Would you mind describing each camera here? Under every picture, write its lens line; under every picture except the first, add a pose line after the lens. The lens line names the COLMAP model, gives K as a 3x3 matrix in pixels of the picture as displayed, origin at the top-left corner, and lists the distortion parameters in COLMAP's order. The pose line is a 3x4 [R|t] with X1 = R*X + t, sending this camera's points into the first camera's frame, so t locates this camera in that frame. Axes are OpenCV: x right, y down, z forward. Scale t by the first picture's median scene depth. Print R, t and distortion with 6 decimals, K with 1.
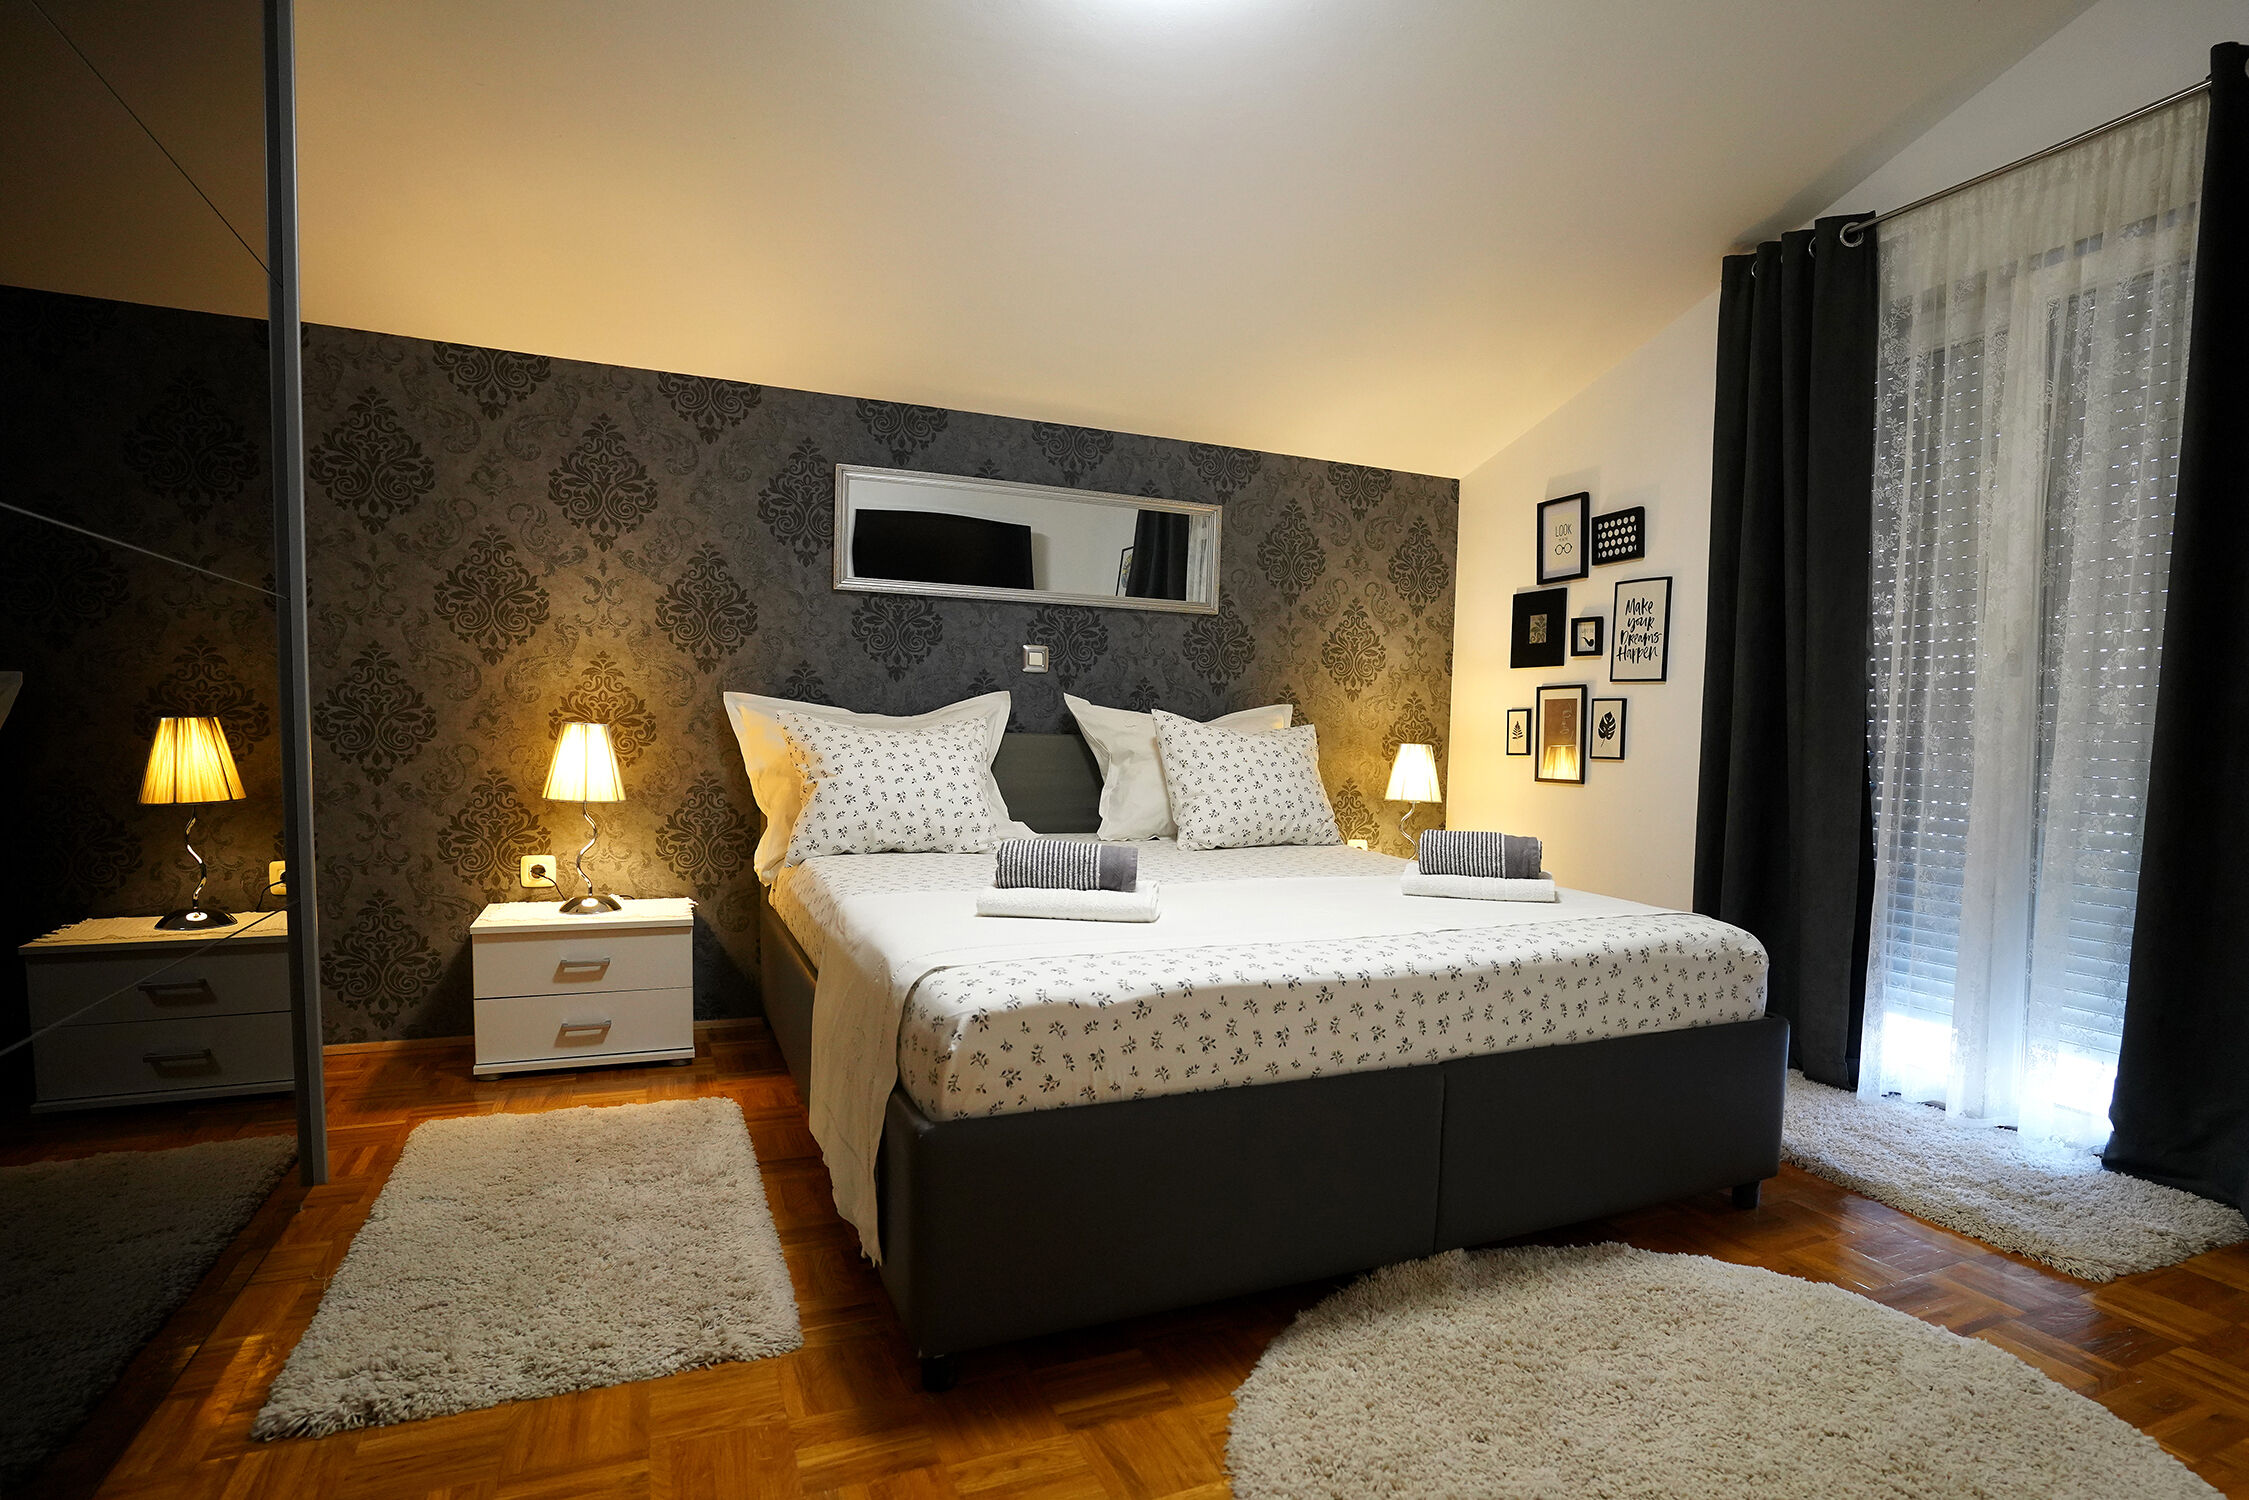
lens RADIAL K [[1114.5, 0, 1117.2], [0, 1114.5, 758.9], [0, 0, 1]] dist [-0.095200, 0.053842]
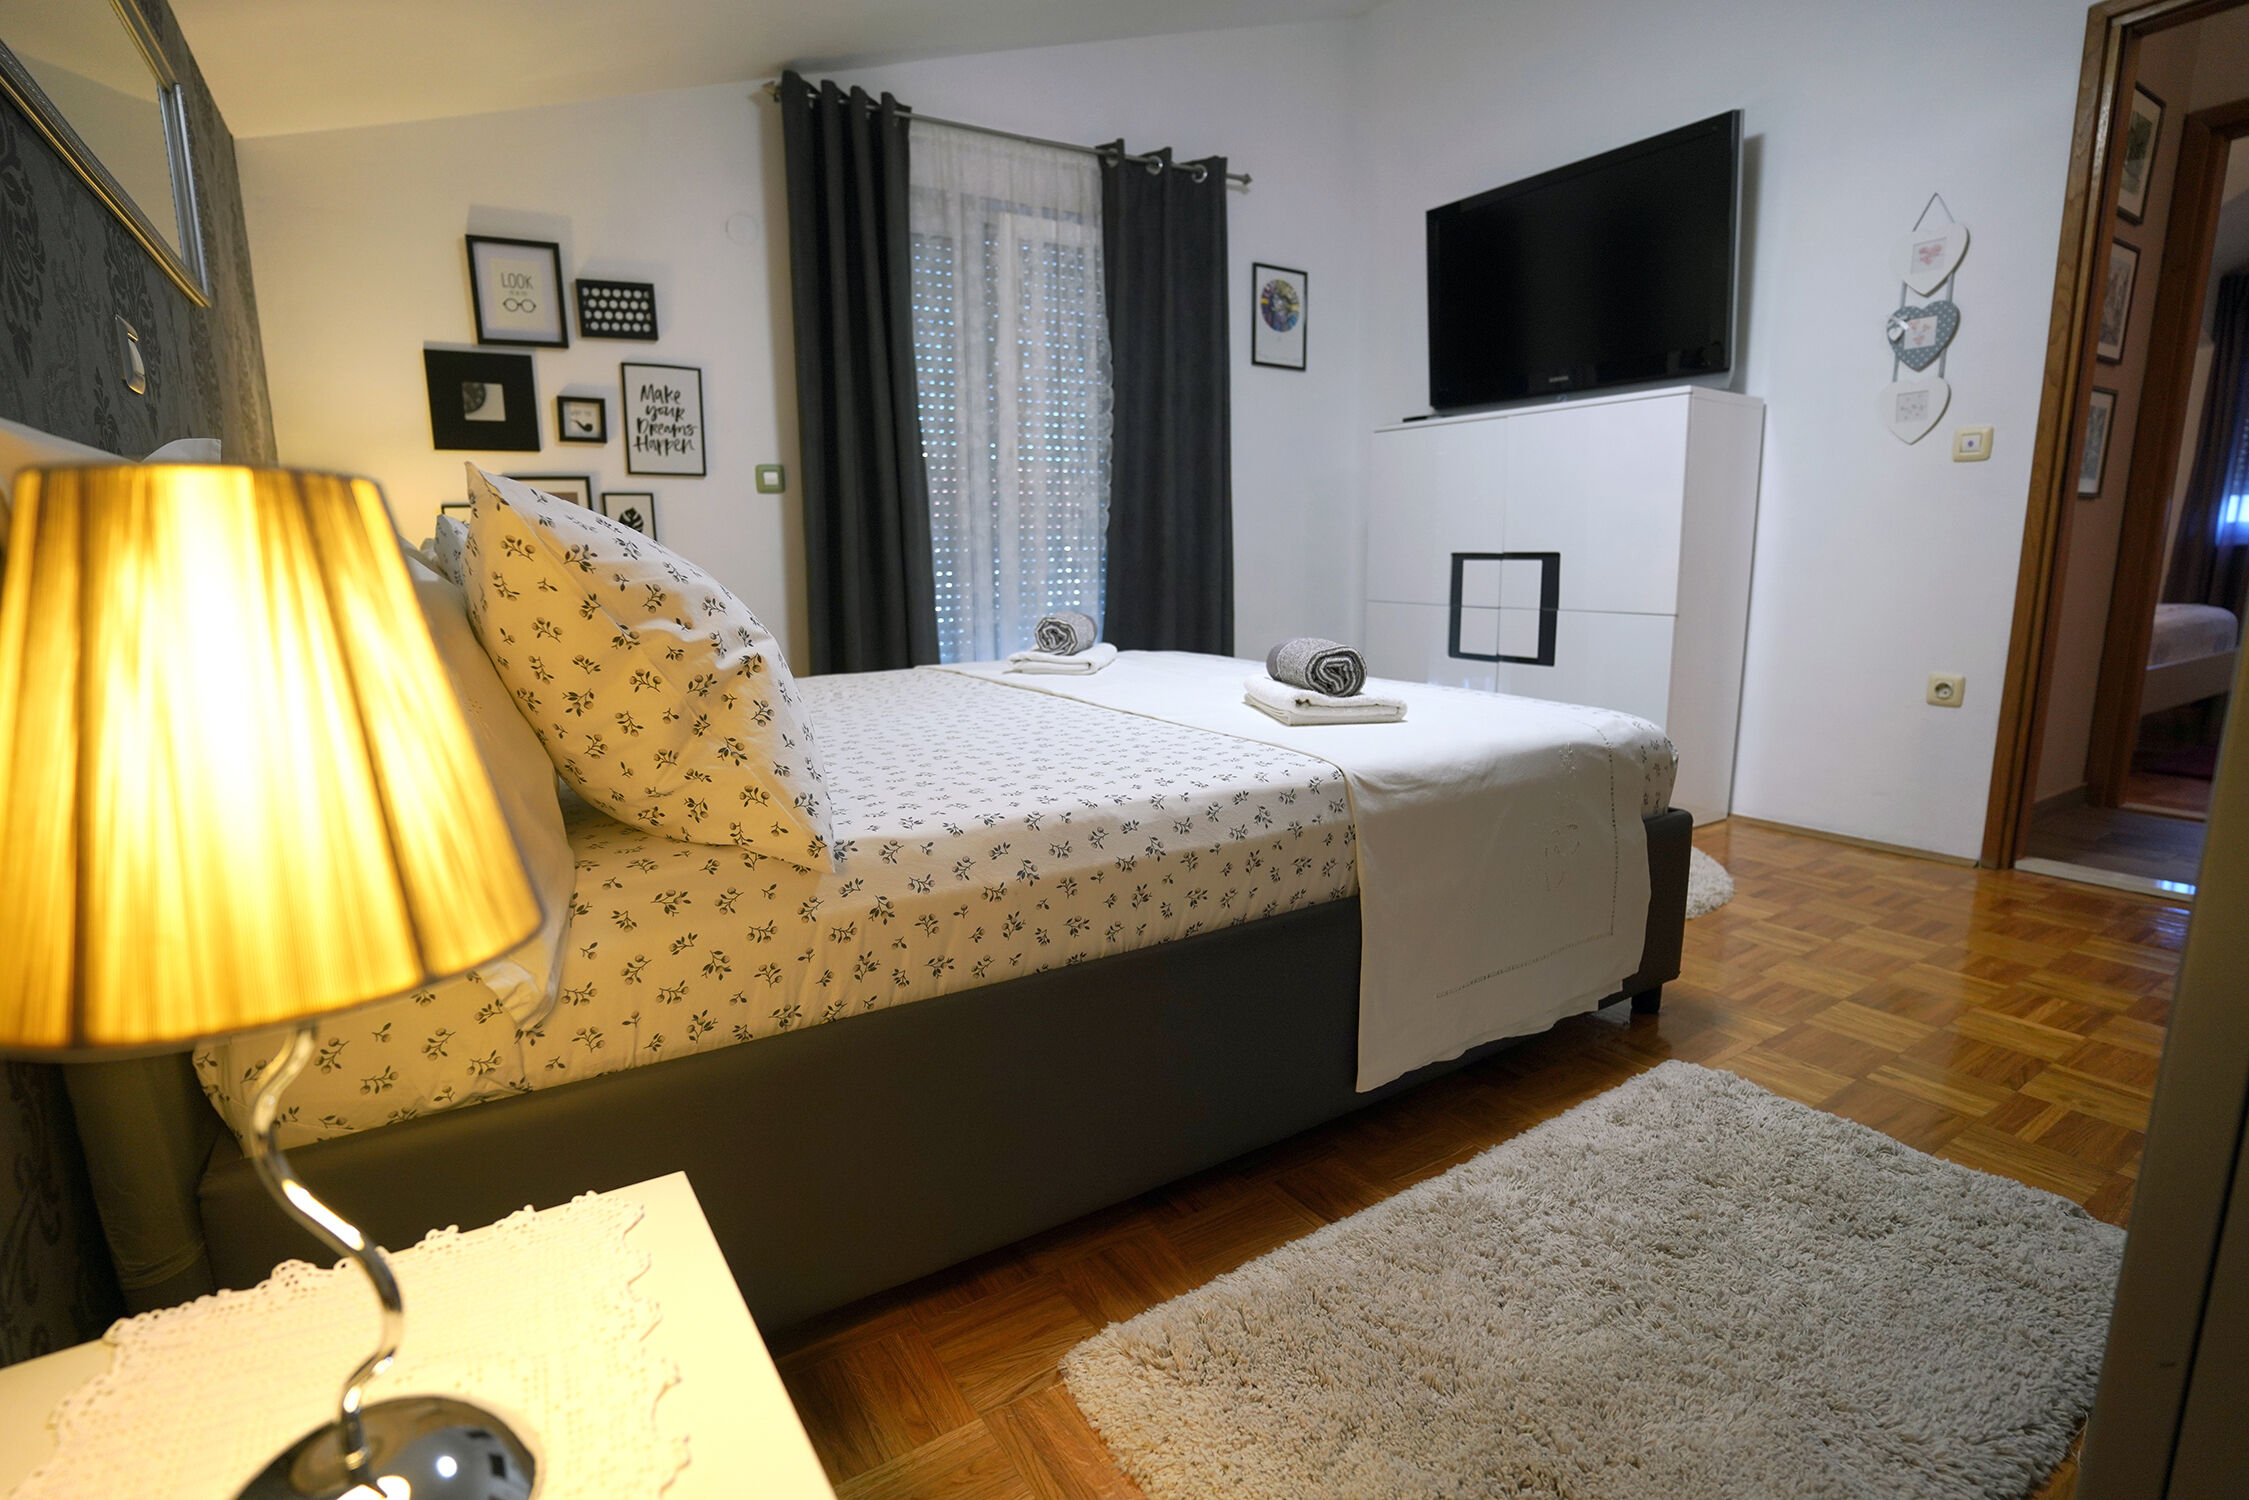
lens RADIAL K [[1114.5, 0, 1117.2], [0, 1114.5, 758.9], [0, 0, 1]] dist [-0.095200, 0.053842]
pose [[-0.138348, -0.190719, 0.971847, -0.525682], [0.043633, 0.979157, 0.198365, -0.000788], [-0.989422, 0.069848, -0.127143, 0.721446]]
